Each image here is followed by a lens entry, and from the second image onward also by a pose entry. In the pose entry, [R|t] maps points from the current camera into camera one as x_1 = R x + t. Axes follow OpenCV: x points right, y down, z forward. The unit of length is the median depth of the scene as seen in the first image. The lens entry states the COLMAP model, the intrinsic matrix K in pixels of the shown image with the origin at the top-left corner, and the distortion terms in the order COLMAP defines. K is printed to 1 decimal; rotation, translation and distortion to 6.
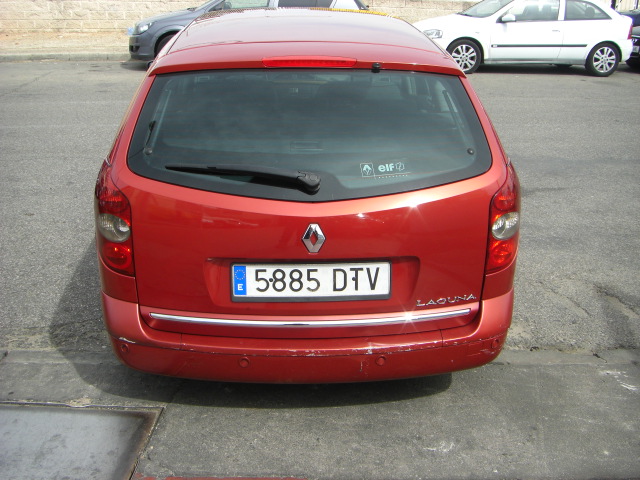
lens RADIAL K [[717.1, 0, 319.1], [0, 717.1, 233.3], [0, 0, 1]] dist [-0.150682, 0.000000]
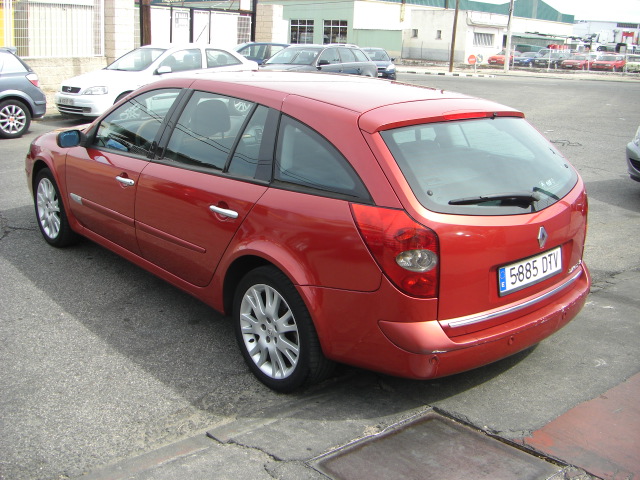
lens RADIAL K [[717.1, 0, 319.1], [0, 717.1, 242.3], [0, 0, 1]] dist [-0.150682, 0.000000]
pose [[0.785150, -0.175752, 0.593844, -1.140378], [0.207475, 0.978123, 0.015170, -0.091441], [-0.583519, 0.111297, 0.804437, 0.134249]]
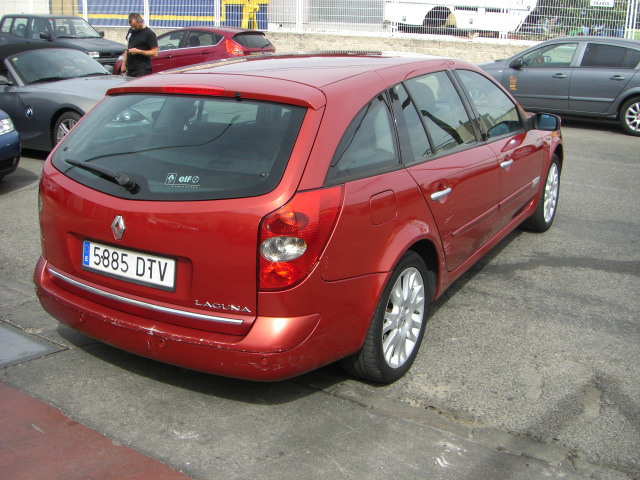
lens RADIAL K [[717.1, 0, 319.9], [0, 717.1, 242.4], [0, 0, 1]] dist [-0.150682, 0.000000]
pose [[0.825884, 0.155868, -0.541868, 0.914393], [-0.189529, 0.981854, -0.006440, -0.024462], [0.531032, 0.108019, 0.840439, 0.155542]]
